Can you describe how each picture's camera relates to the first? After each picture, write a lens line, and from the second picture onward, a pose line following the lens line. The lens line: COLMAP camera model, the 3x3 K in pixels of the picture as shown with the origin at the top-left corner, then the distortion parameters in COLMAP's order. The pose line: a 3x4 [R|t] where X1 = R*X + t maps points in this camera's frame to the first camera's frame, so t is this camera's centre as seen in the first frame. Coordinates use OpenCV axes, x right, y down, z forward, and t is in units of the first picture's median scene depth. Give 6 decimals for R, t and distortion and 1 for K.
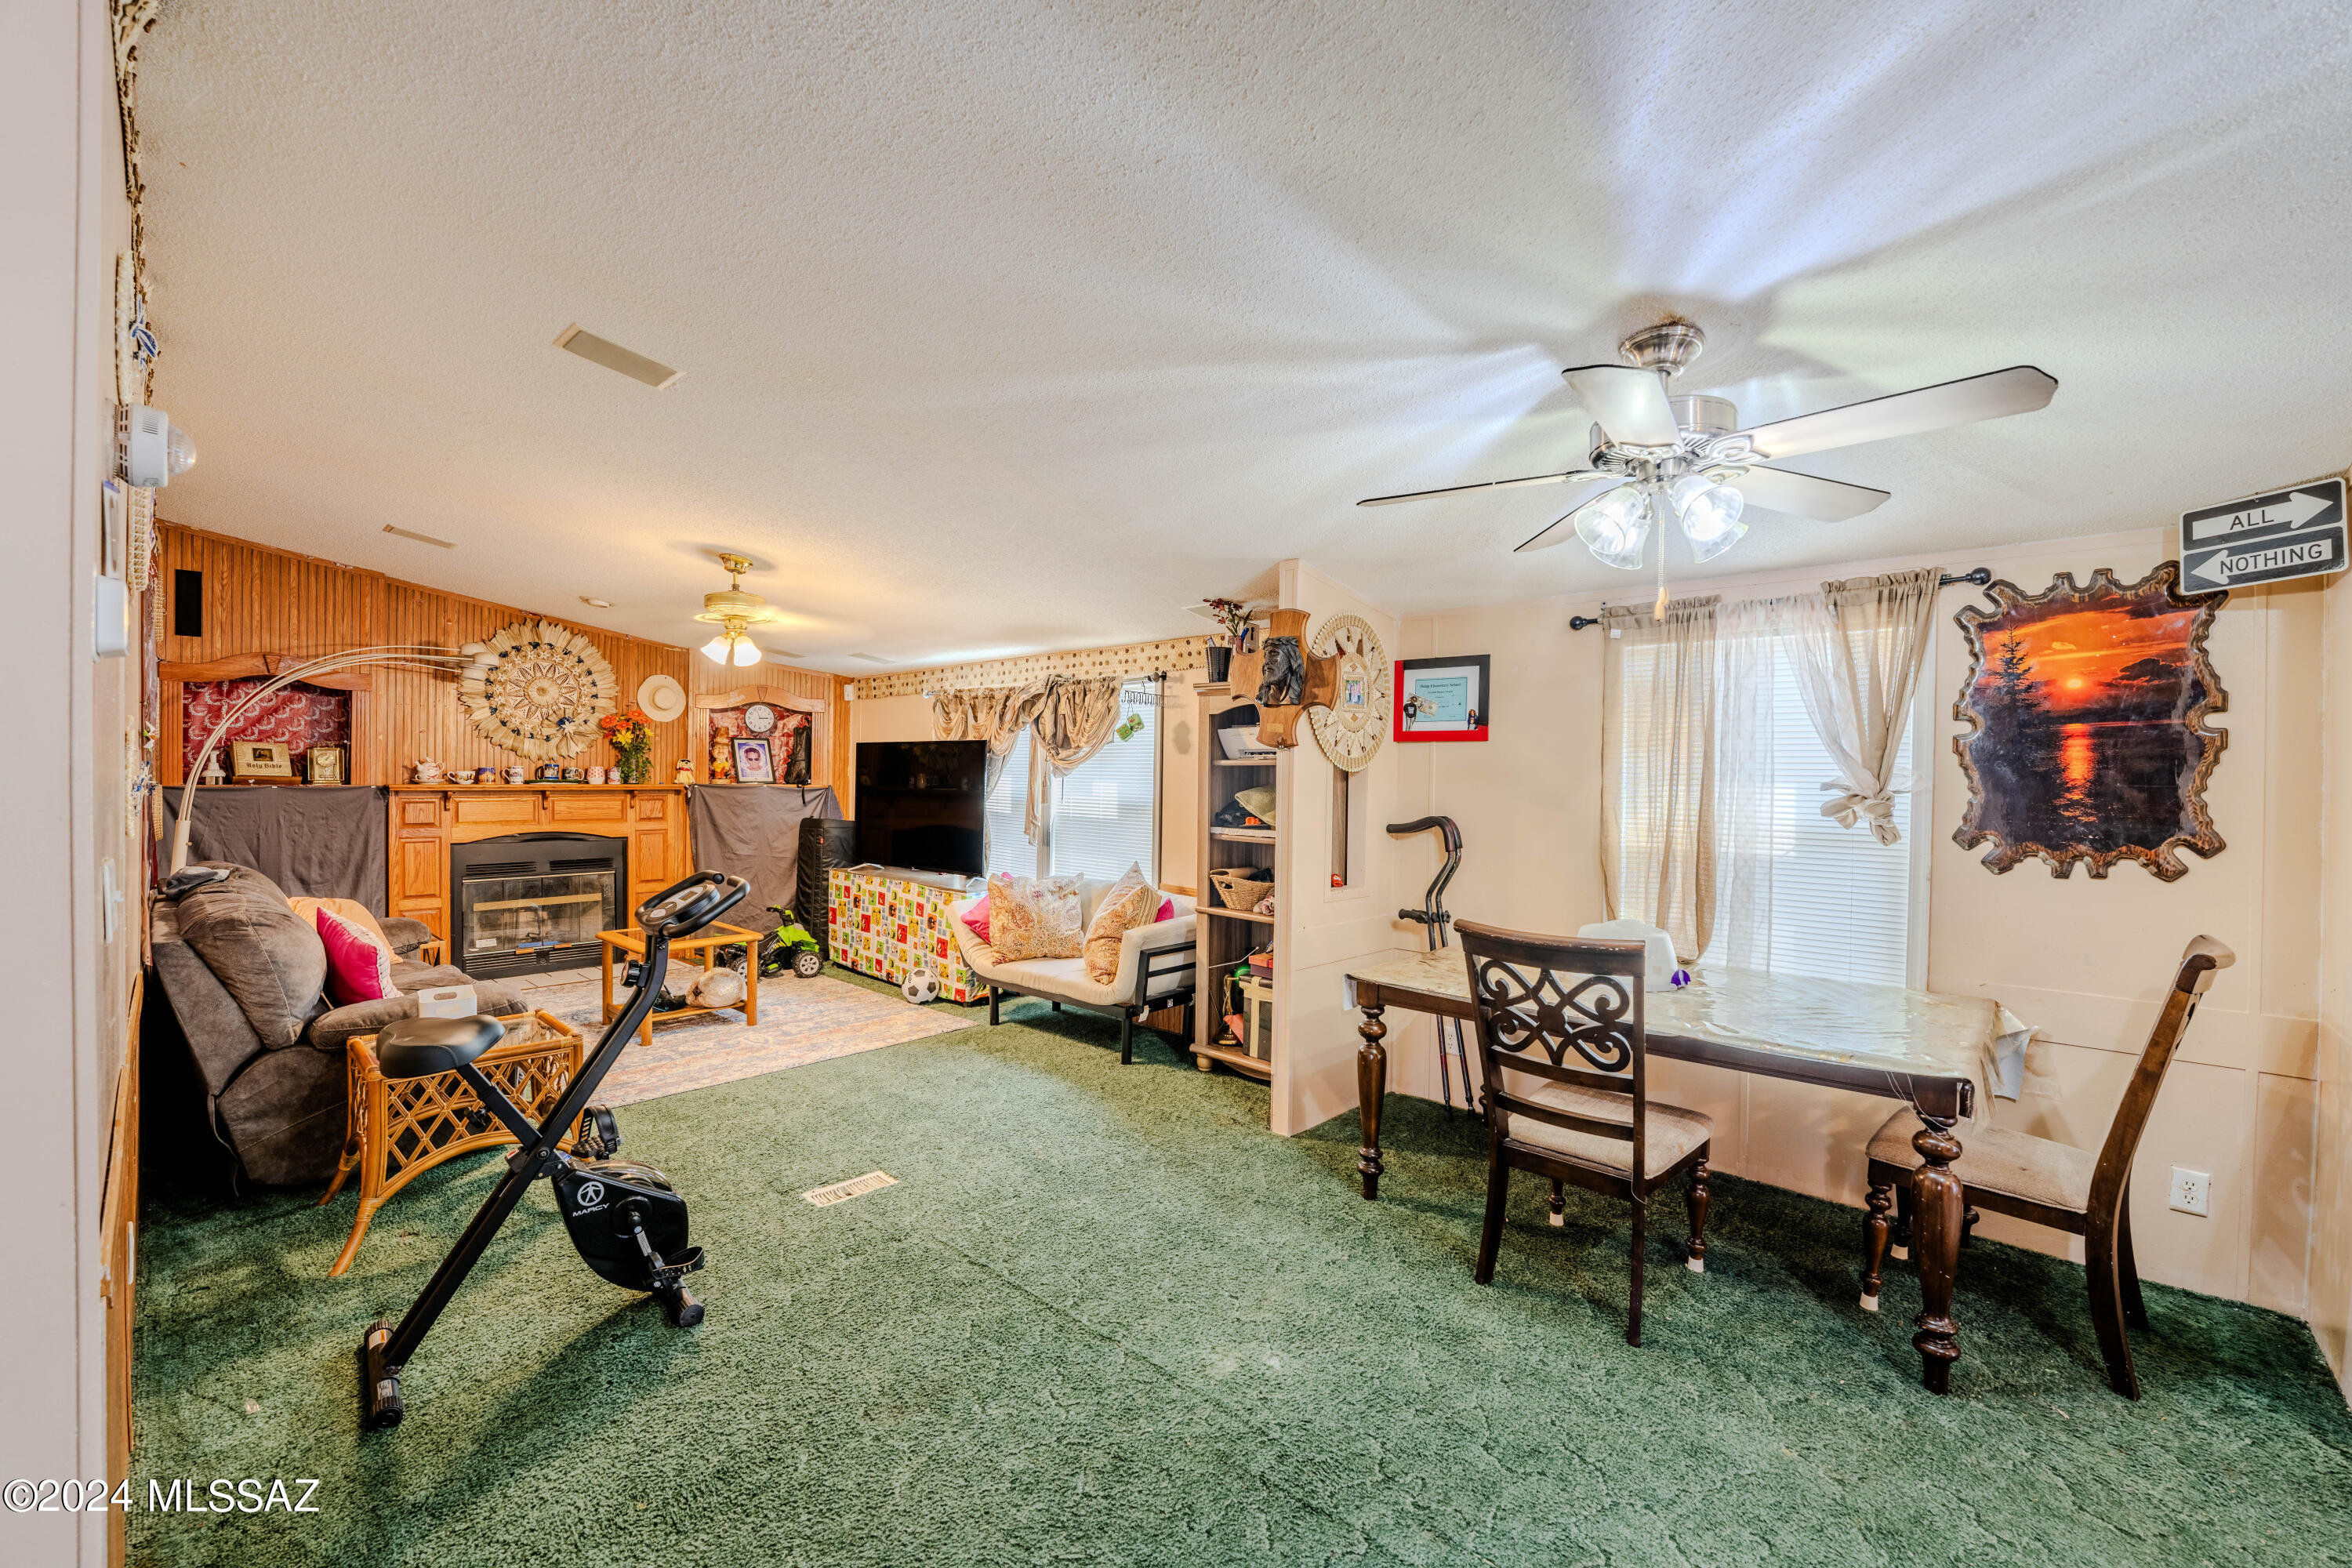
lens RADIAL K [[960.1, 0, 1195.2], [0, 960.1, 786.3], [0, 0, 1]] dist [0.001087, 0.000024]
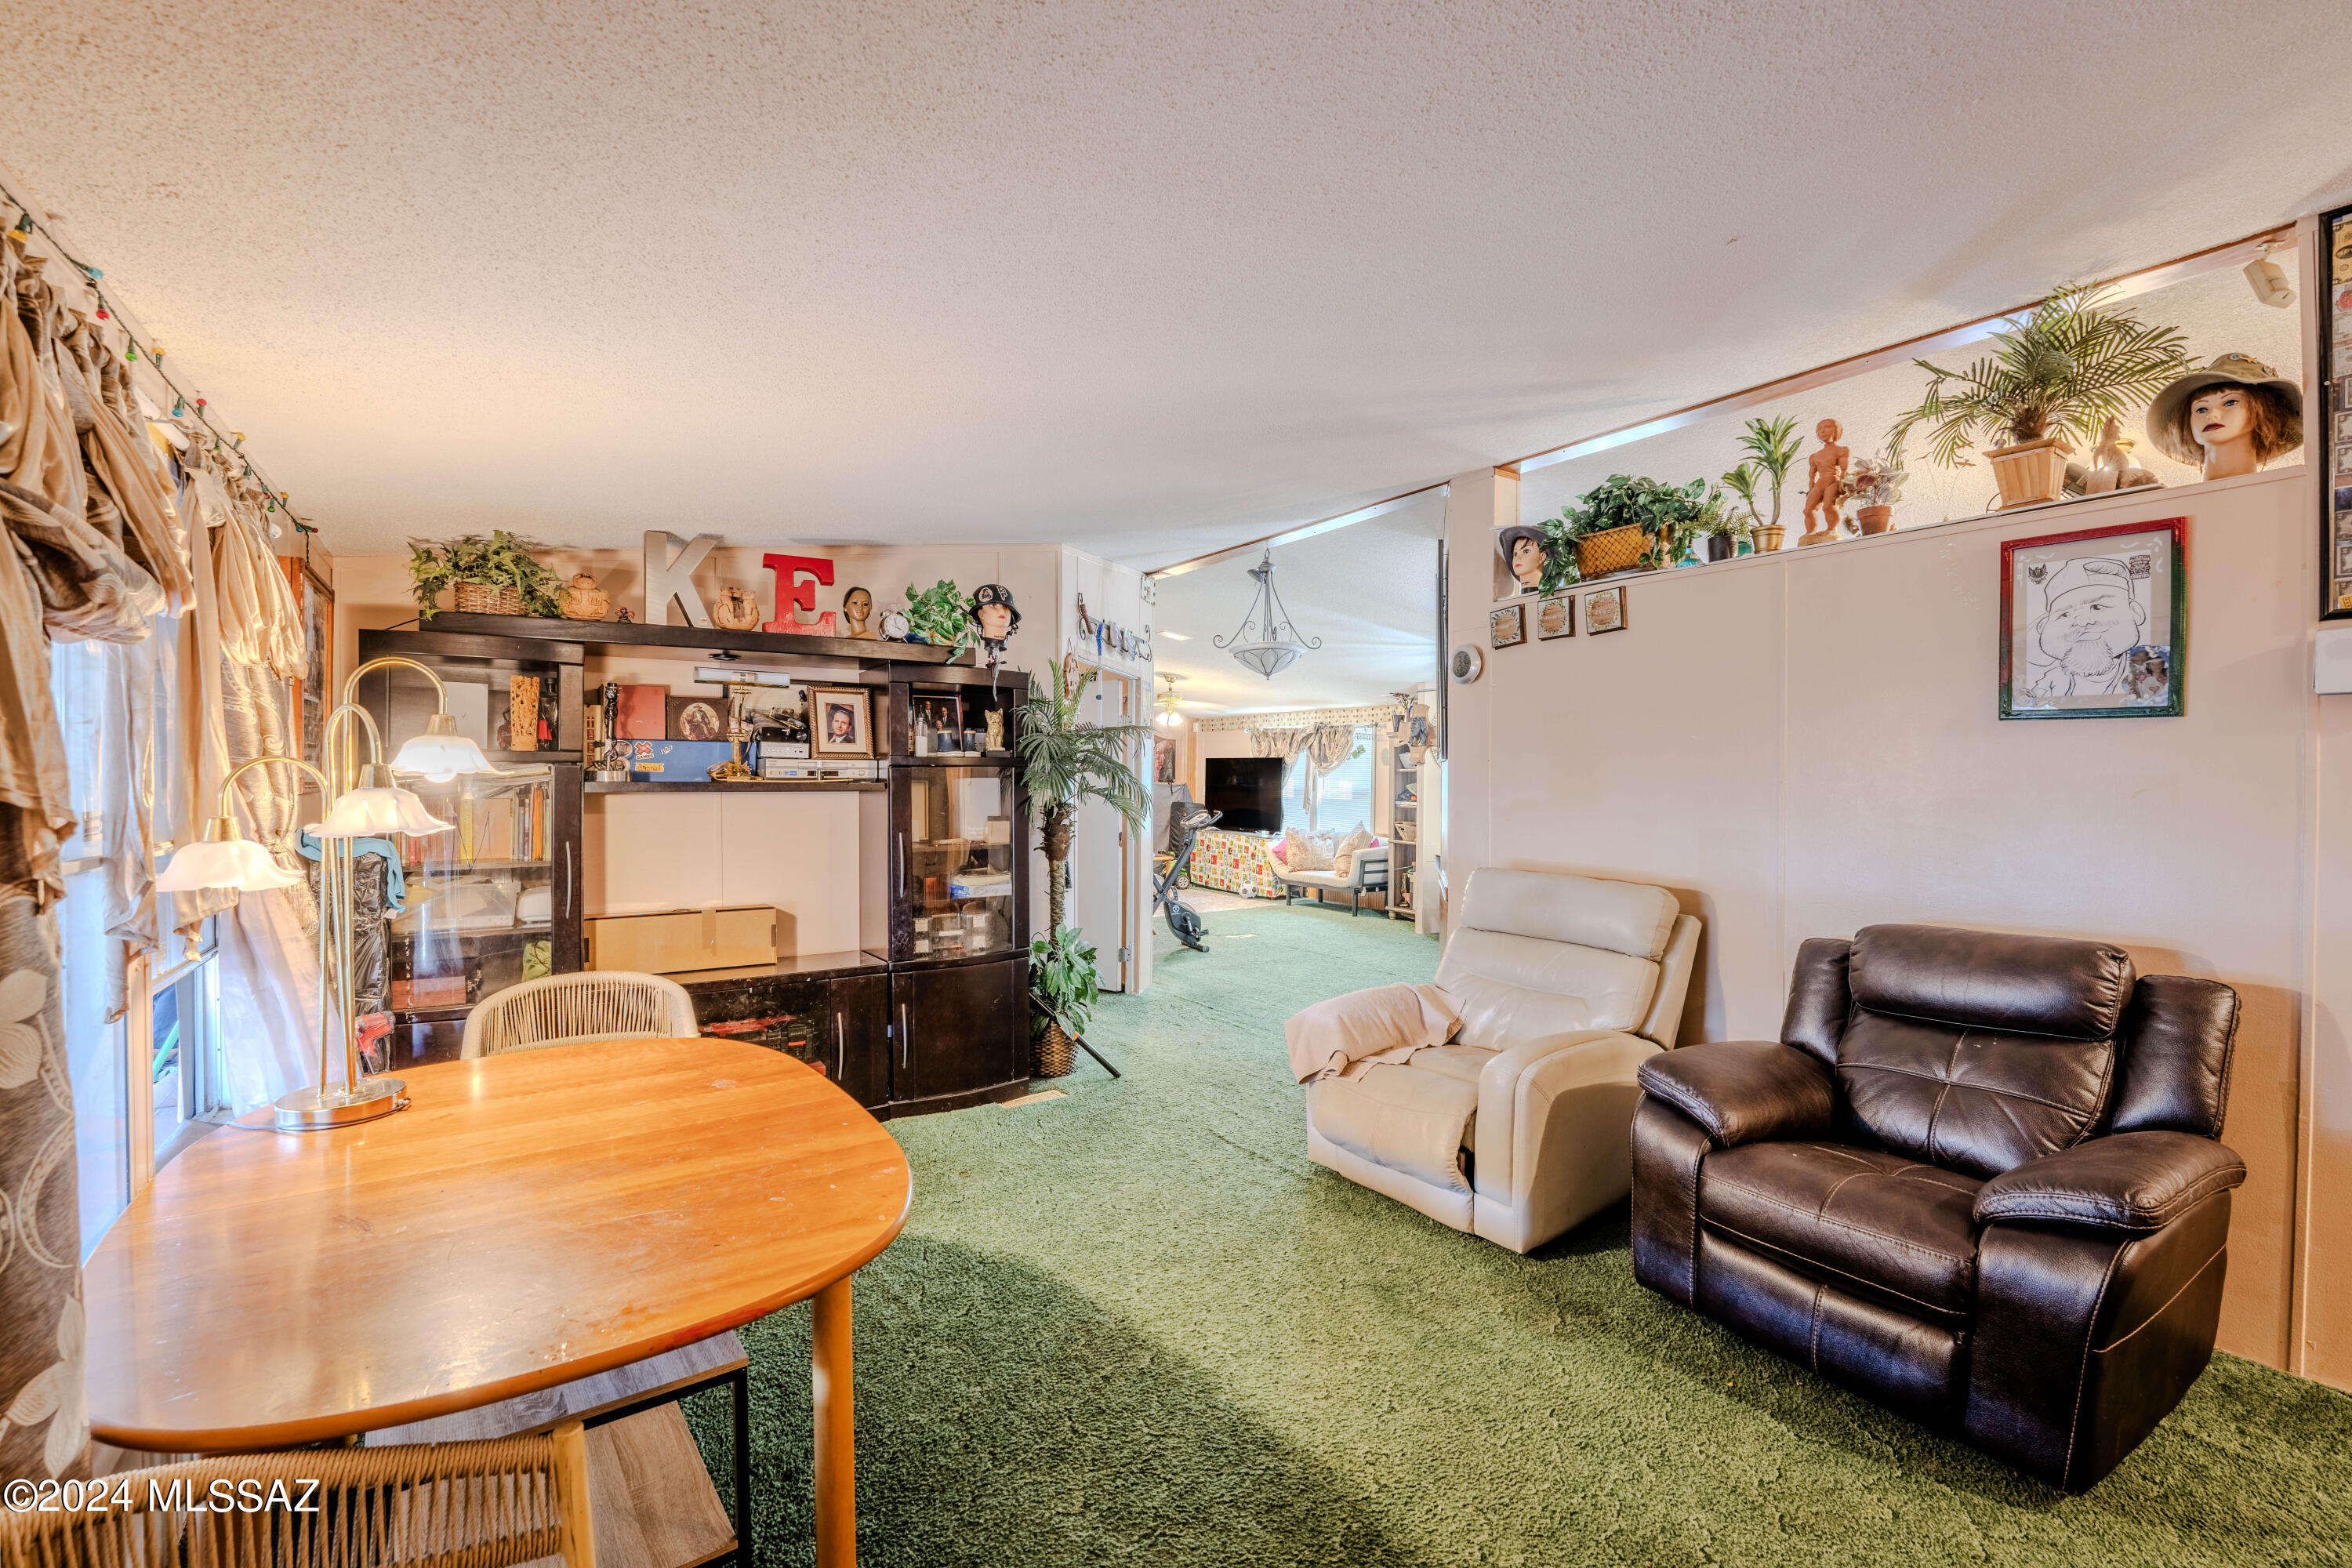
lens RADIAL K [[1084.9, 0, 1184.5], [0, 1084.9, 787.3], [0, 0, 1]] dist [-0.000490, -0.000002]
pose [[0.964727, -0.002096, -0.263242, 0.165150], [0.001924, 0.999998, -0.000913, 0.011504], [0.263244, 0.000375, 0.964729, -1.169692]]
